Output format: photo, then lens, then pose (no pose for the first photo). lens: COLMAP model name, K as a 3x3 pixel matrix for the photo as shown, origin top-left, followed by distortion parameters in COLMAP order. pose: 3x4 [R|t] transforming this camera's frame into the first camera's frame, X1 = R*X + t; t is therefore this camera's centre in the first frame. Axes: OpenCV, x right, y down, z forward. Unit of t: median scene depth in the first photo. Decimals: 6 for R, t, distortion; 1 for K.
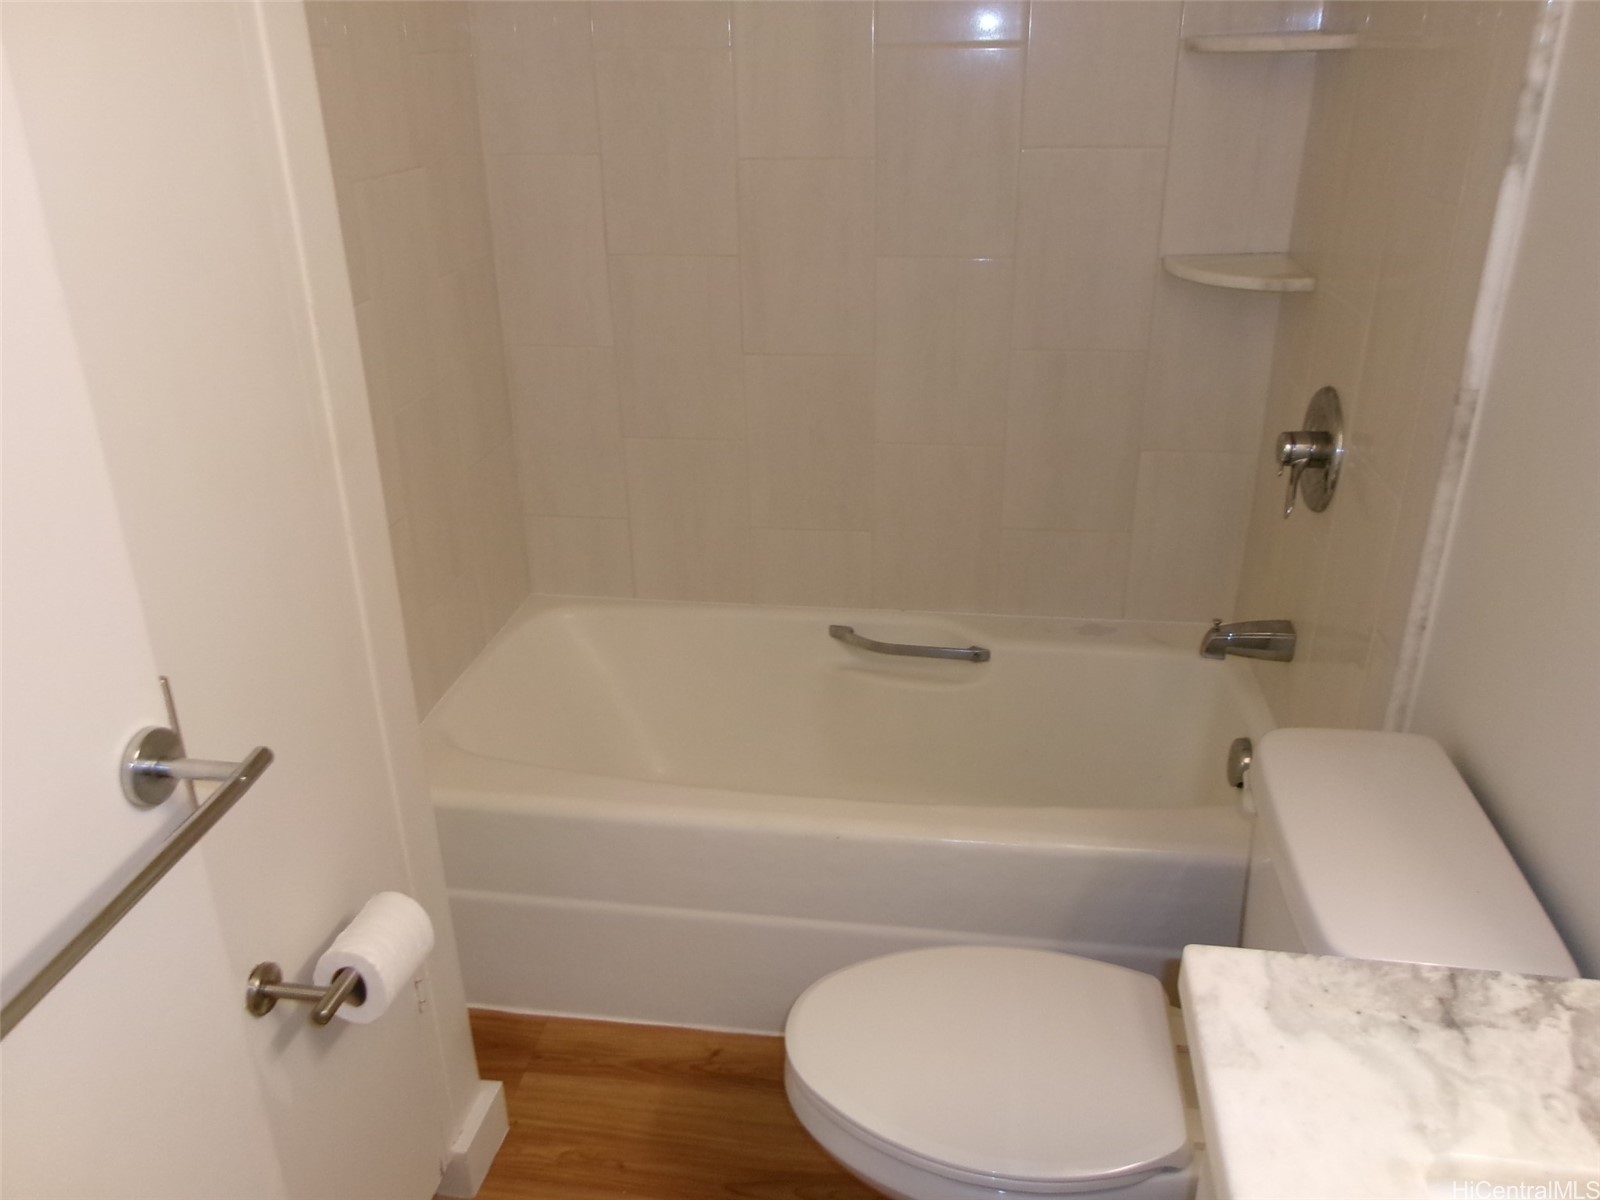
lens RADIAL K [[1250.0, 0, 796.3], [0, 1250.0, 600.7], [0, 0, 1]] dist [-0.012382, 0.035851]
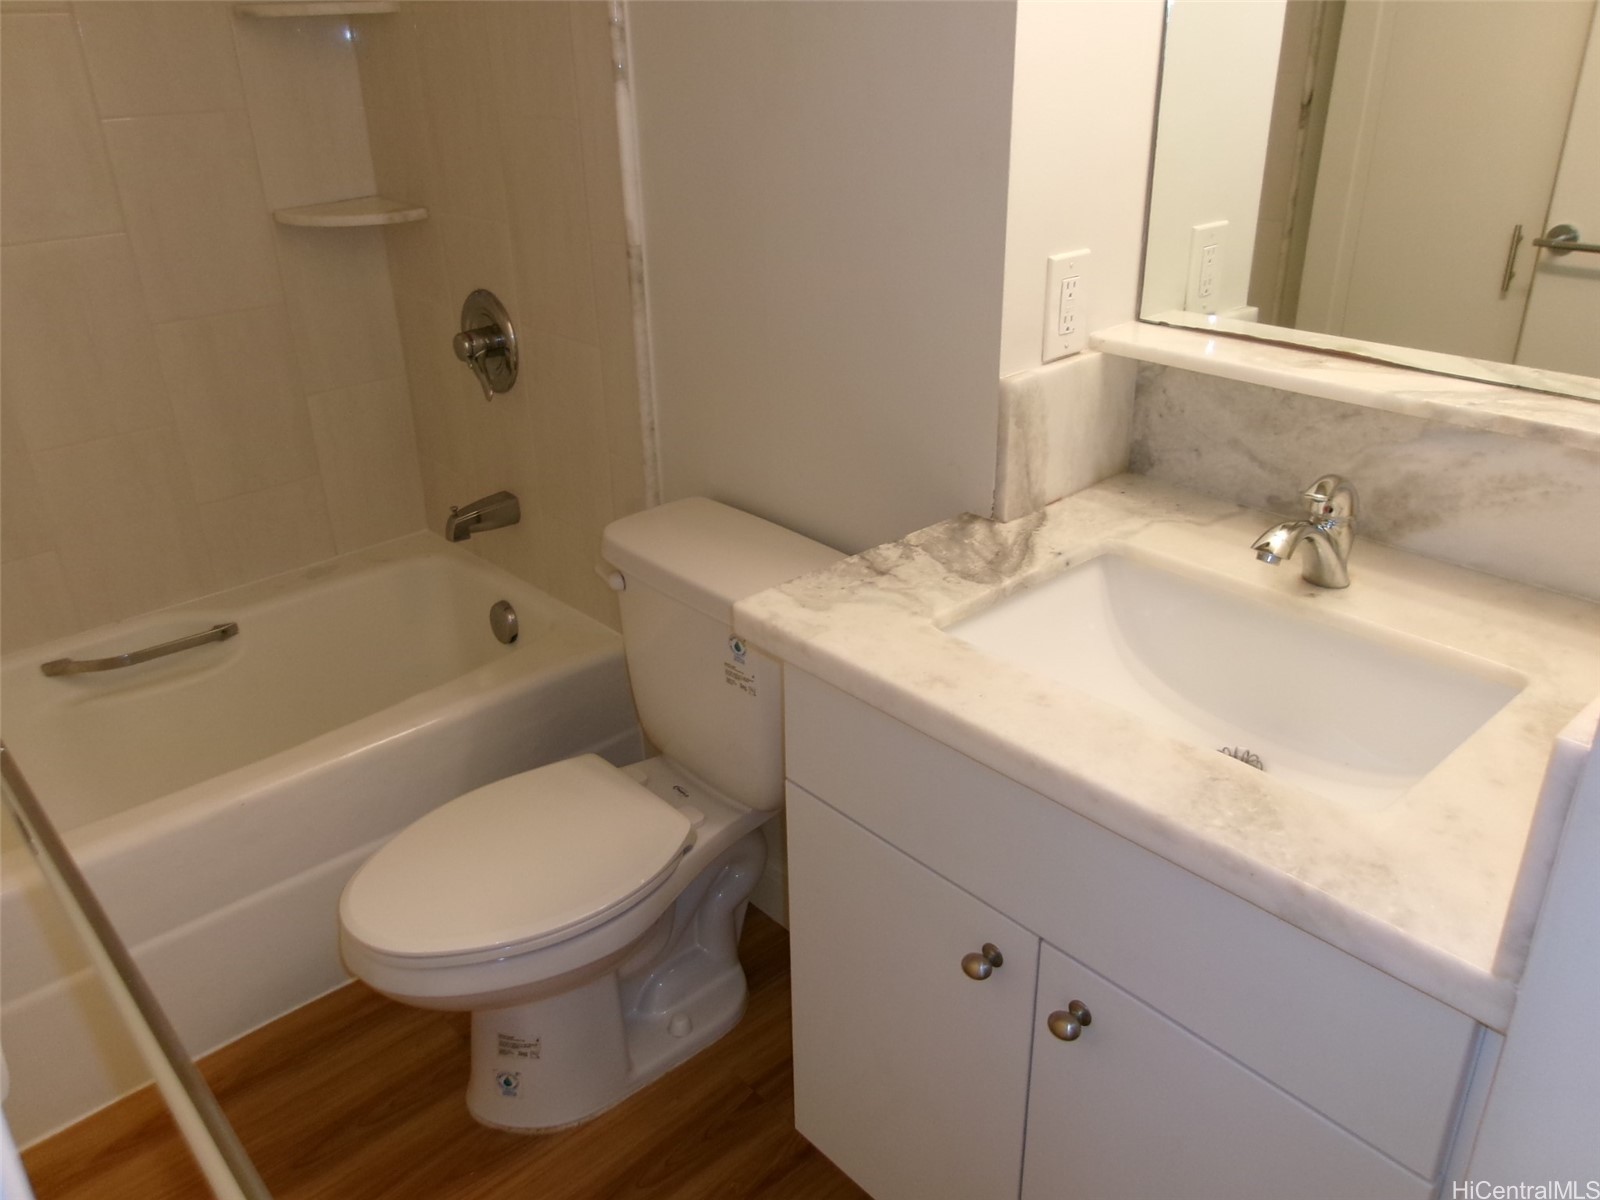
lens RADIAL K [[1250.0, 0, 808.2], [0, 1250.0, 595.9], [0, 0, 1]] dist [-0.012382, 0.035851]
pose [[0.637907, -0.328018, 0.696763, -0.385082], [0.335713, 0.932706, 0.131739, 0.066610], [-0.693088, 0.149876, 0.705100, -0.044550]]
